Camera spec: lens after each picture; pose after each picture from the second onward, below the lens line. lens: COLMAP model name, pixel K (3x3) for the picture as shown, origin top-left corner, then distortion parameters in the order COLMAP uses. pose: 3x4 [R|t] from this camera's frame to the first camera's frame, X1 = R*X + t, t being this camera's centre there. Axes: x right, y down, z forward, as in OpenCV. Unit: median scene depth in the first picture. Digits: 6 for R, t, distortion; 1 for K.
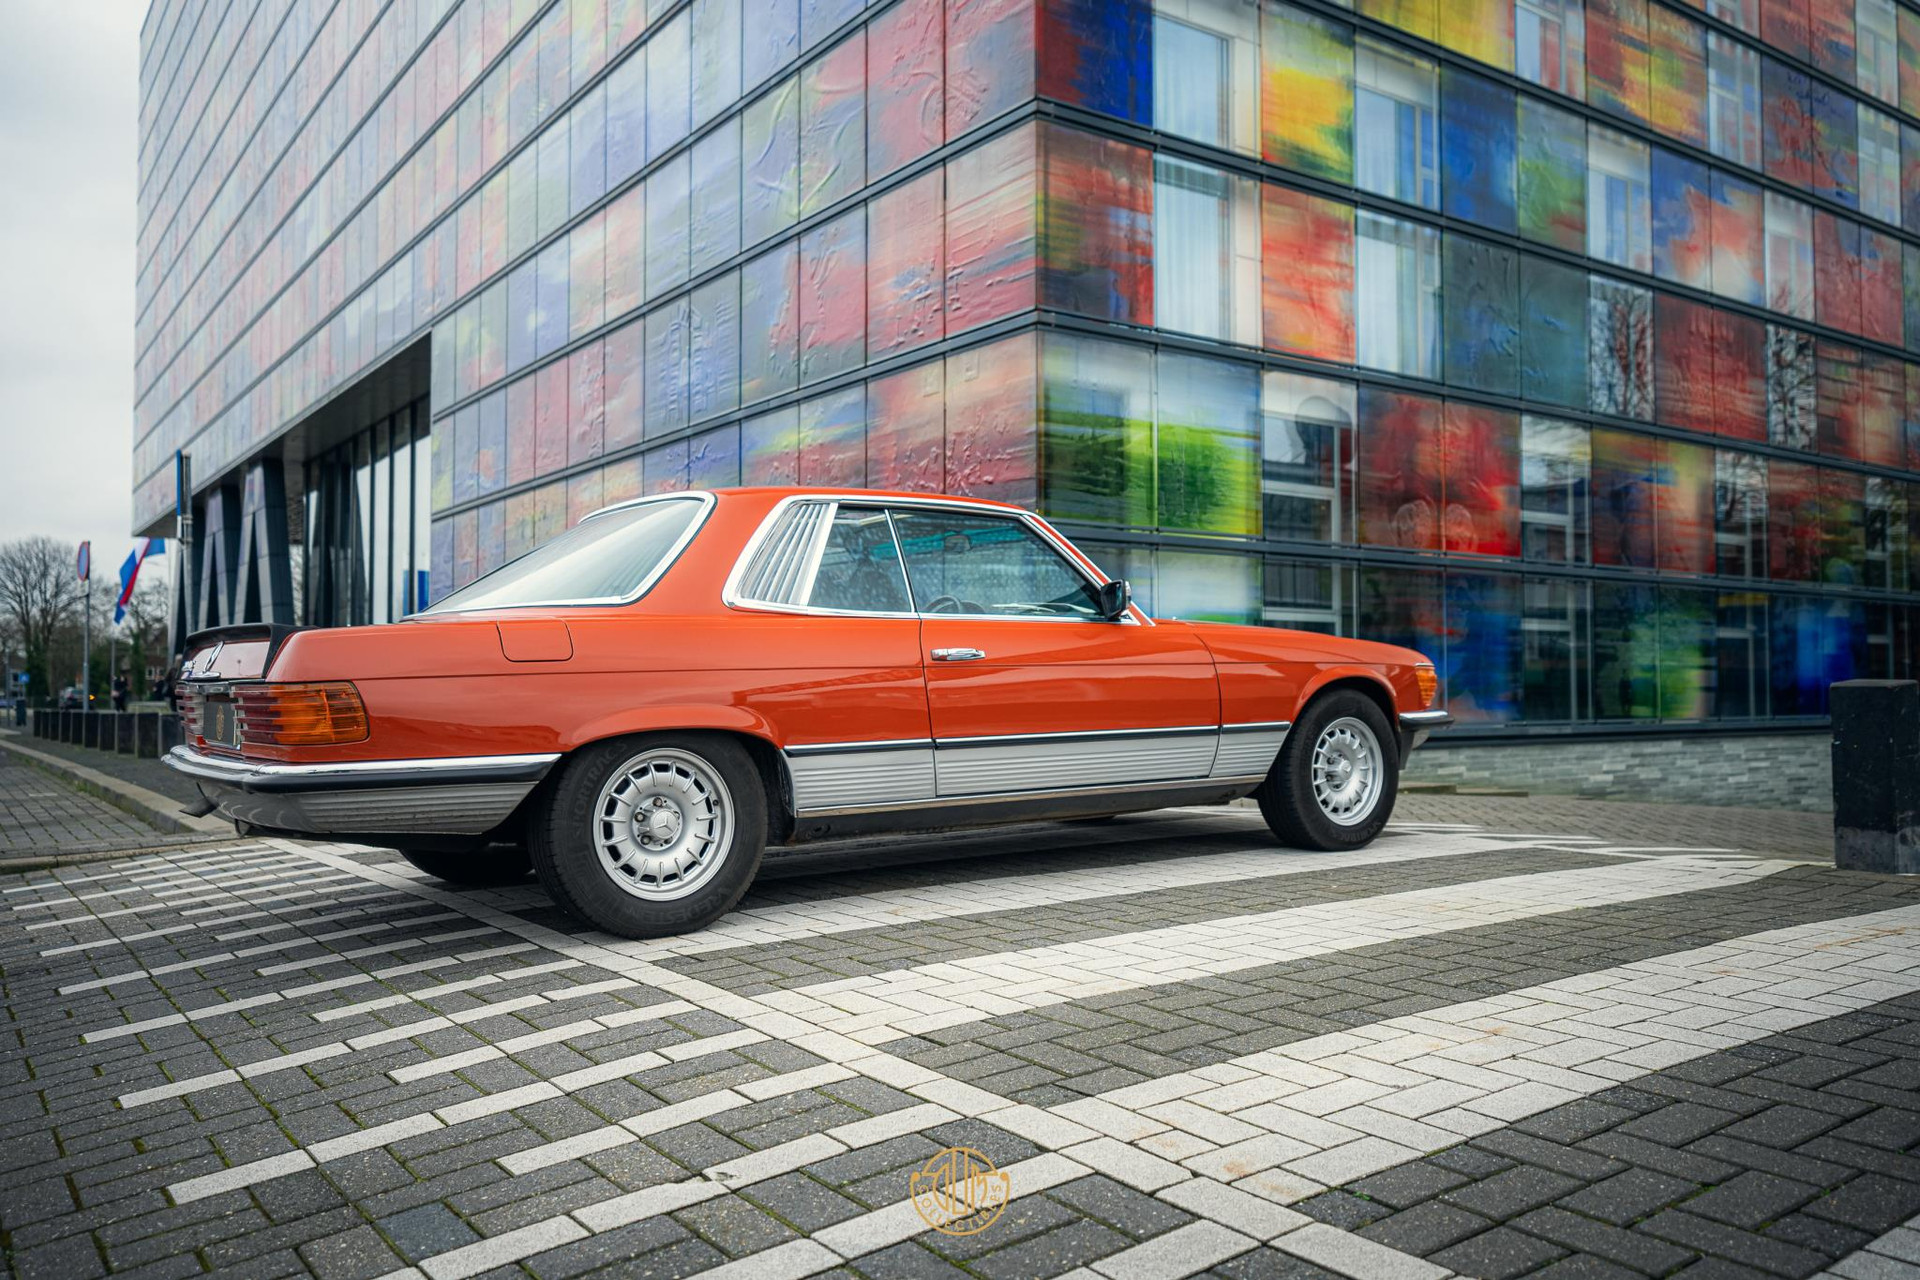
lens RADIAL K [[1465.1, 0, 958.6], [0, 1465.1, 645.0], [0, 0, 1]] dist [0.003397, 0.001284]
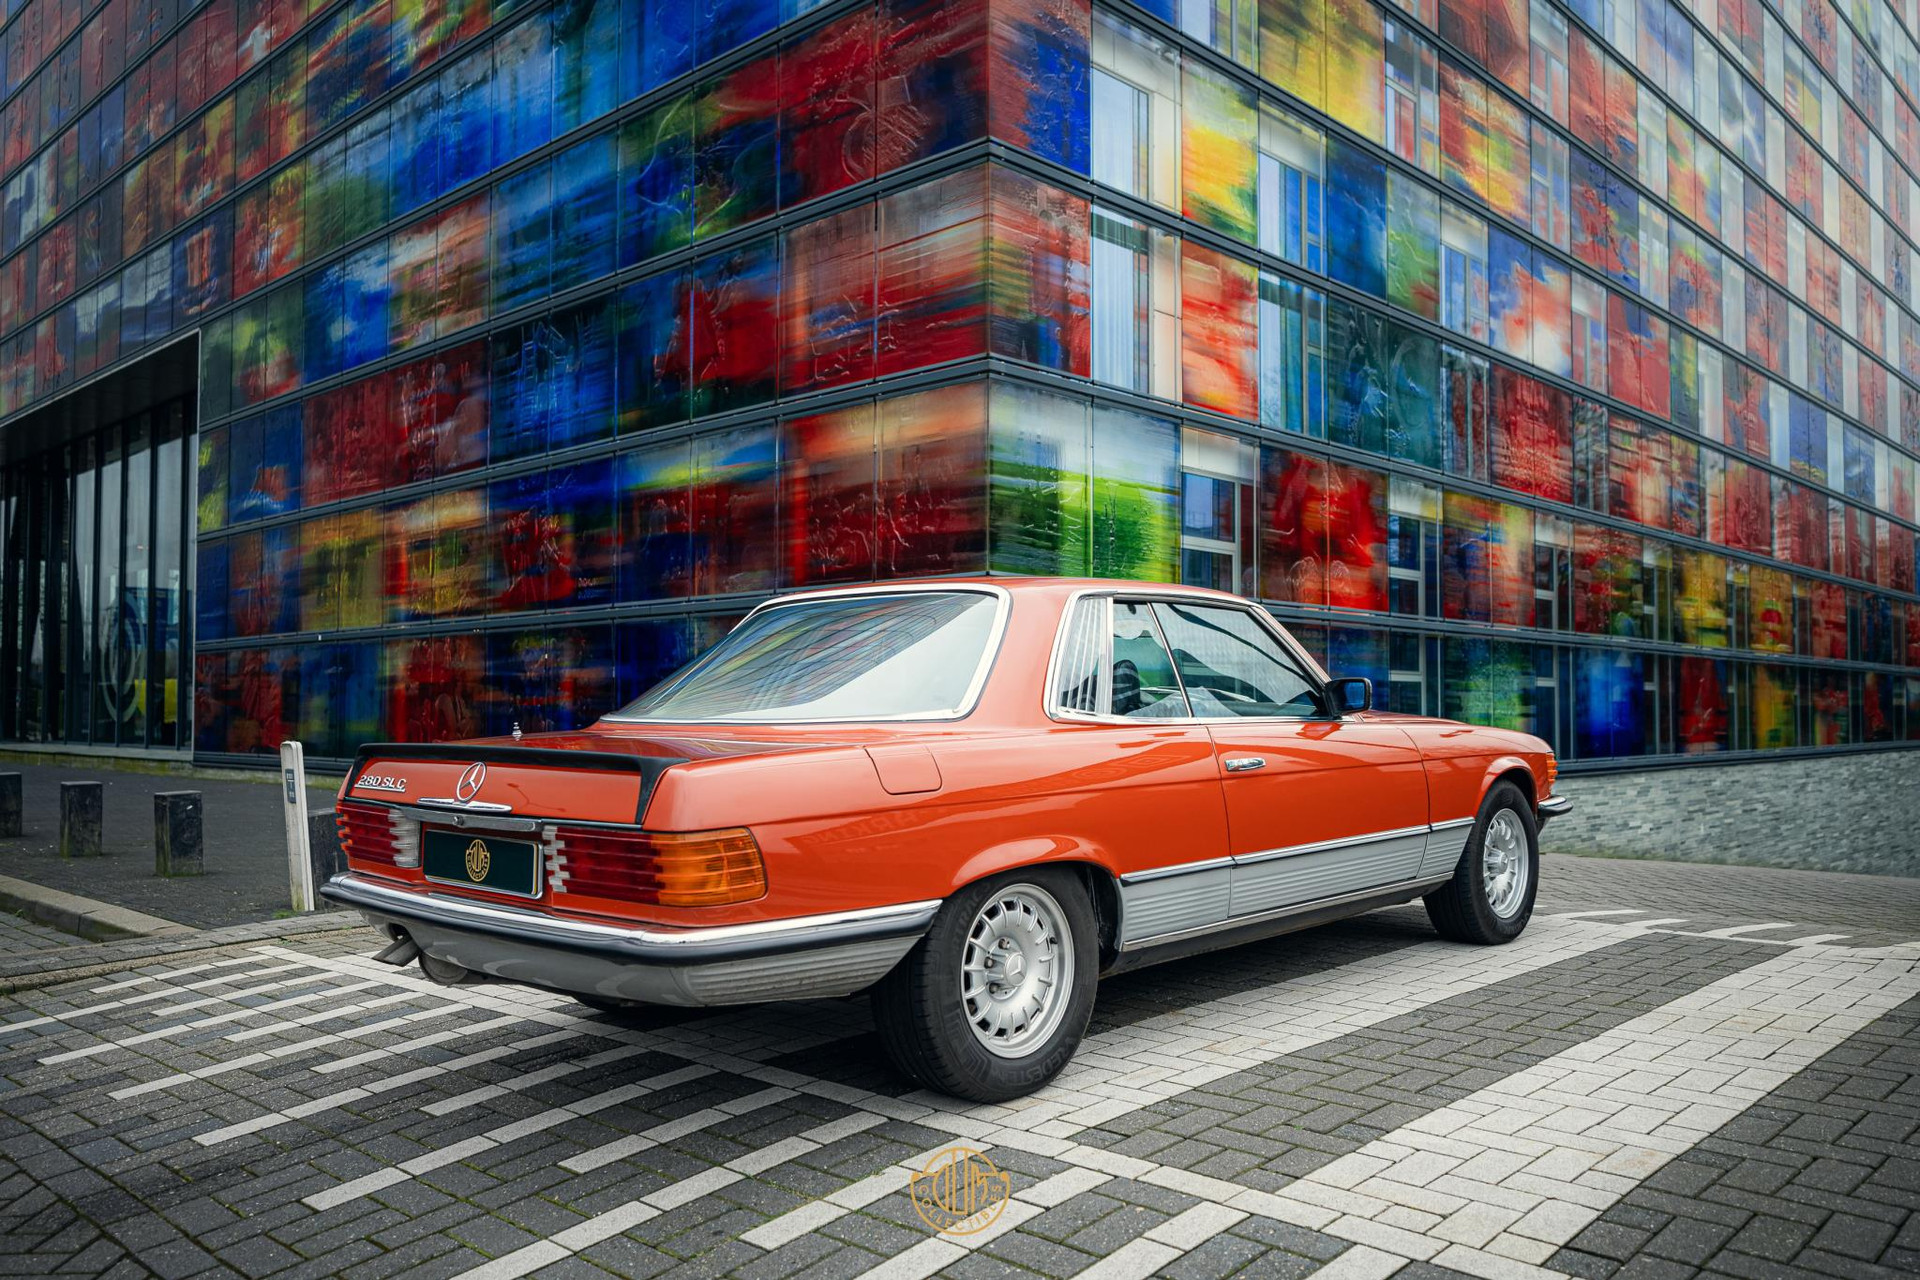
lens RADIAL K [[1465.1, 0, 959.7], [0, 1465.1, 660.7], [0, 0, 1]] dist [0.003397, 0.001284]
pose [[0.981958, 0.009564, 0.188857, -0.119951], [-0.008454, 0.999942, -0.006685, -0.017352], [-0.188910, 0.004968, 0.981982, 0.040594]]
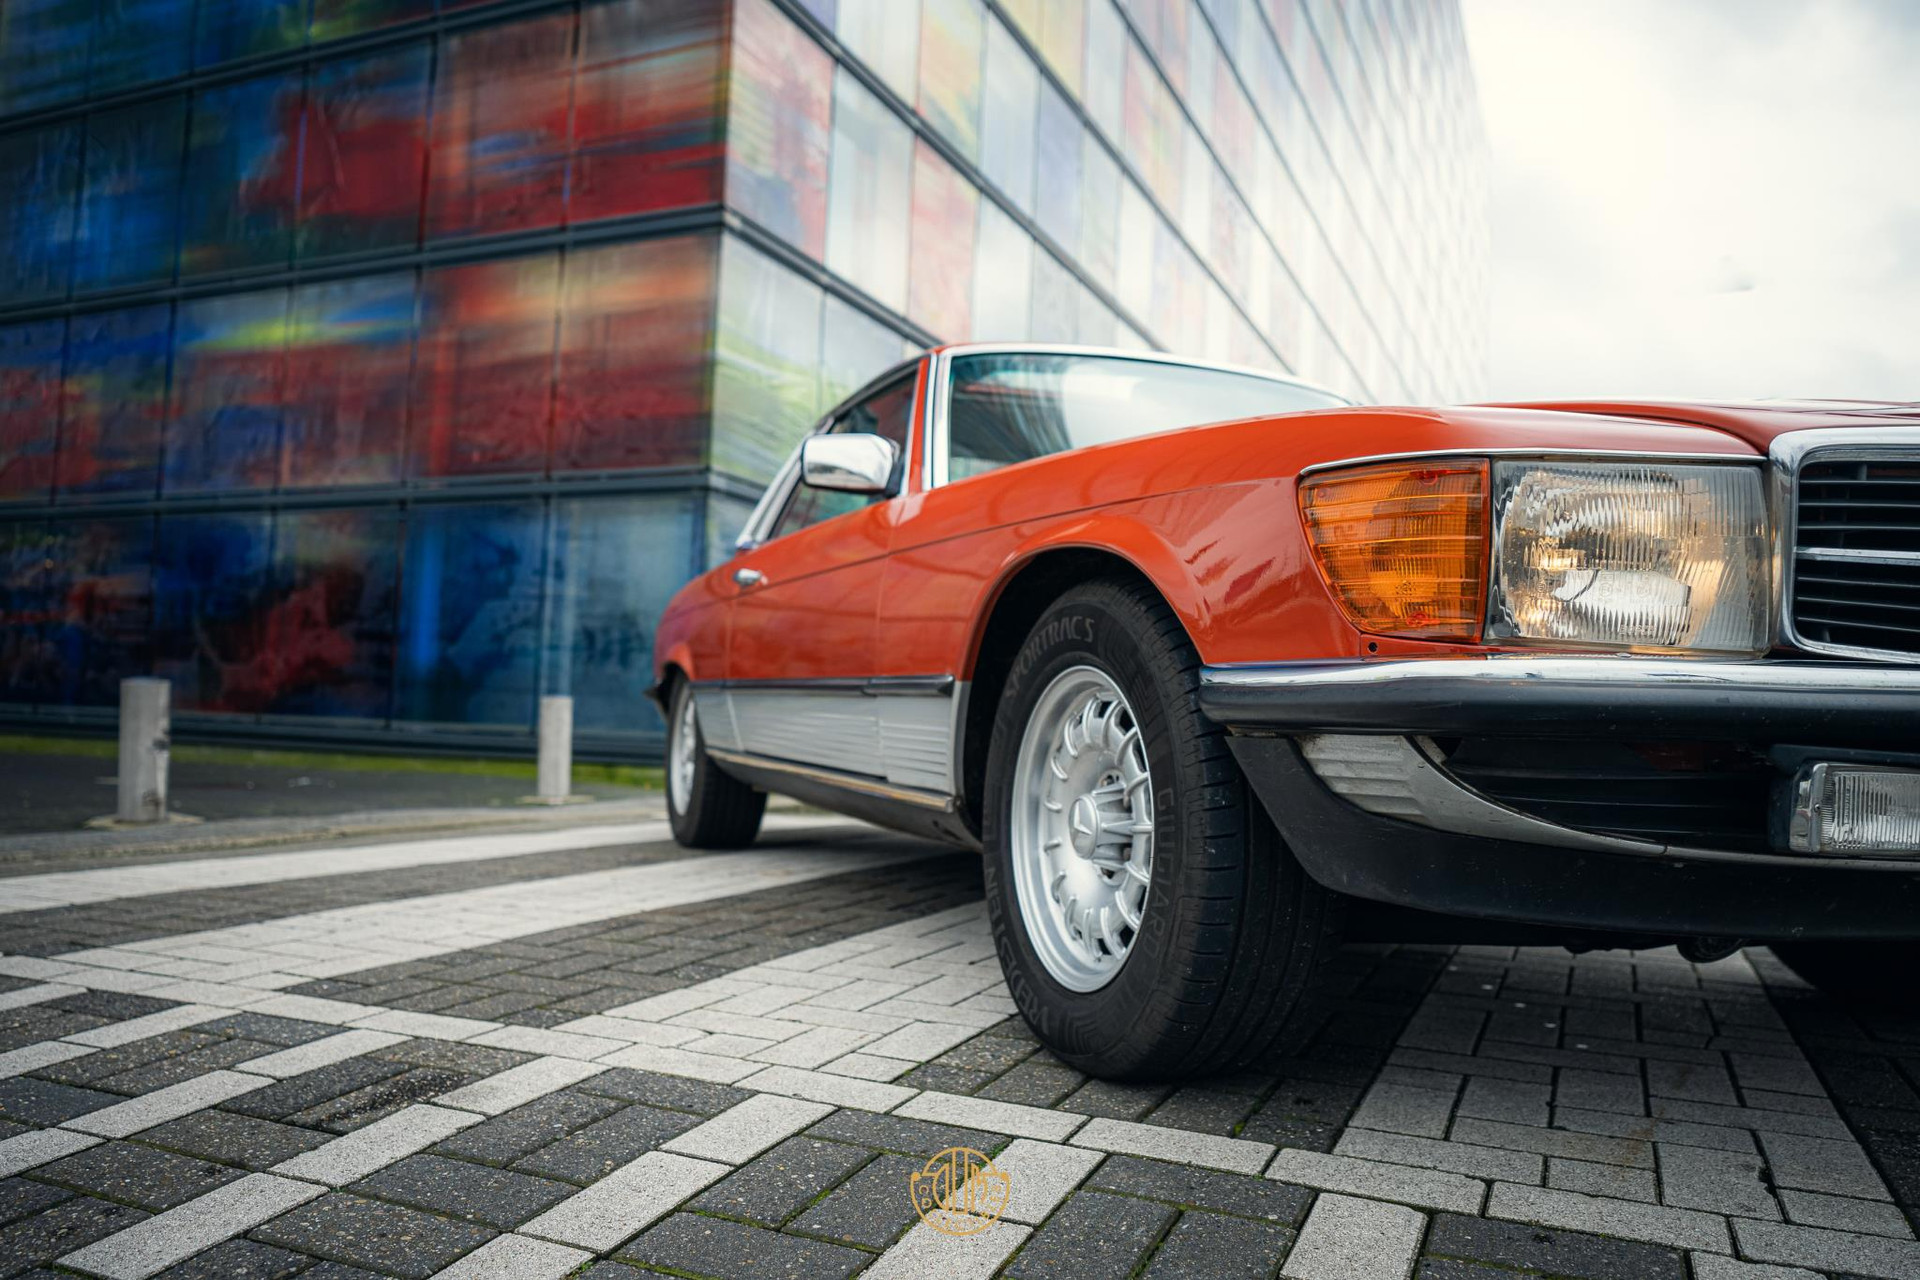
lens RADIAL K [[1411.2, 0, 954.1], [0, 1411.2, 637.3], [0, 0, 1]] dist [0.005410, -0.004455]
pose [[0.867043, 0.069791, 0.493320, -0.163875], [-0.055726, 0.997512, -0.043178, 0.025637], [-0.495106, 0.009947, 0.868775, 0.219736]]
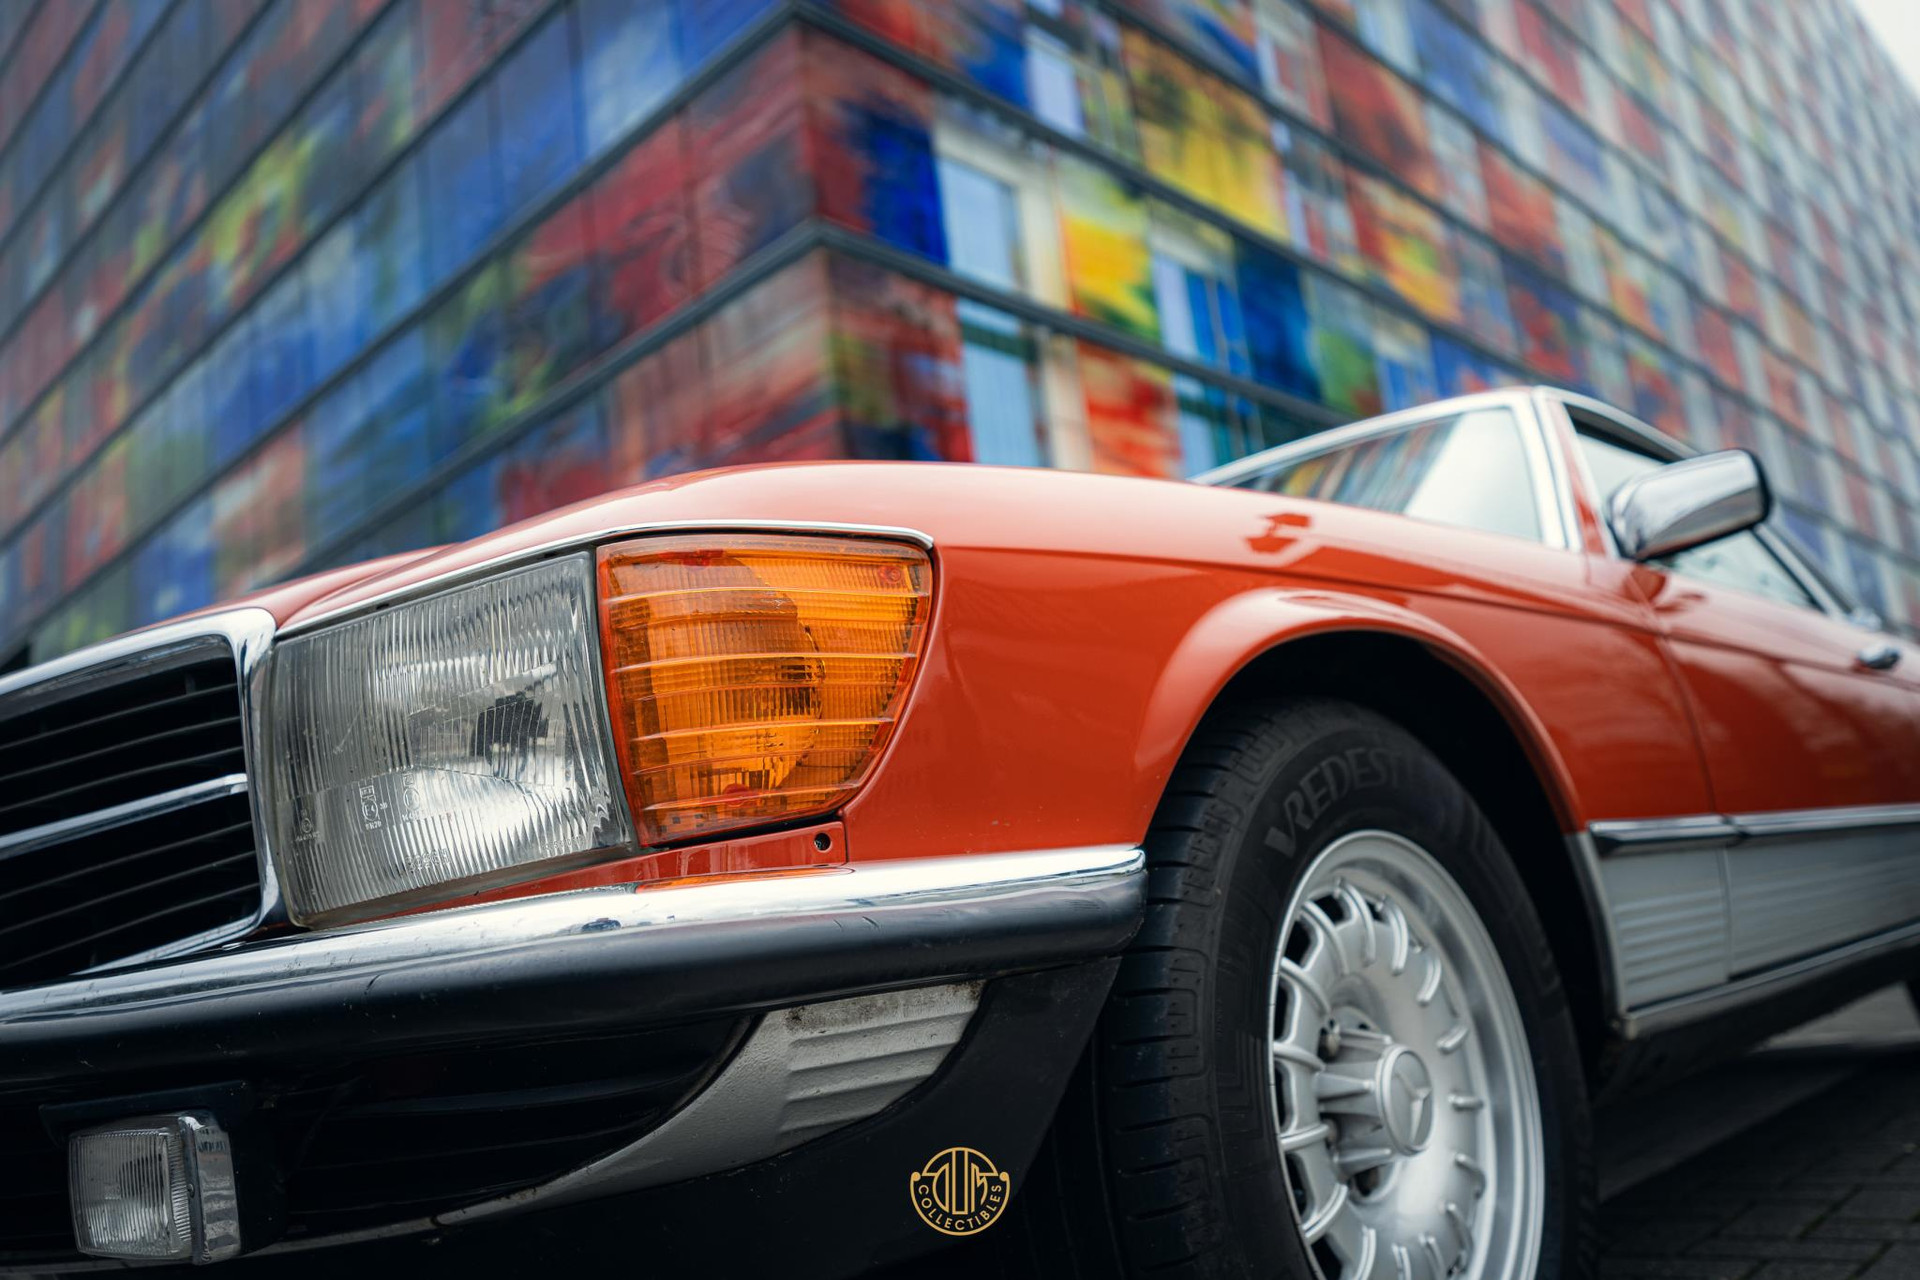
lens RADIAL K [[1499.8, 0, 961.9], [0, 1499.8, 655.4], [0, 0, 1]] dist [0.002718, -0.005491]
pose [[0.976316, -0.074603, 0.203082, -0.045709], [0.114179, 0.974975, -0.190755, 0.024420], [-0.183769, 0.209425, 0.960401, 0.191302]]
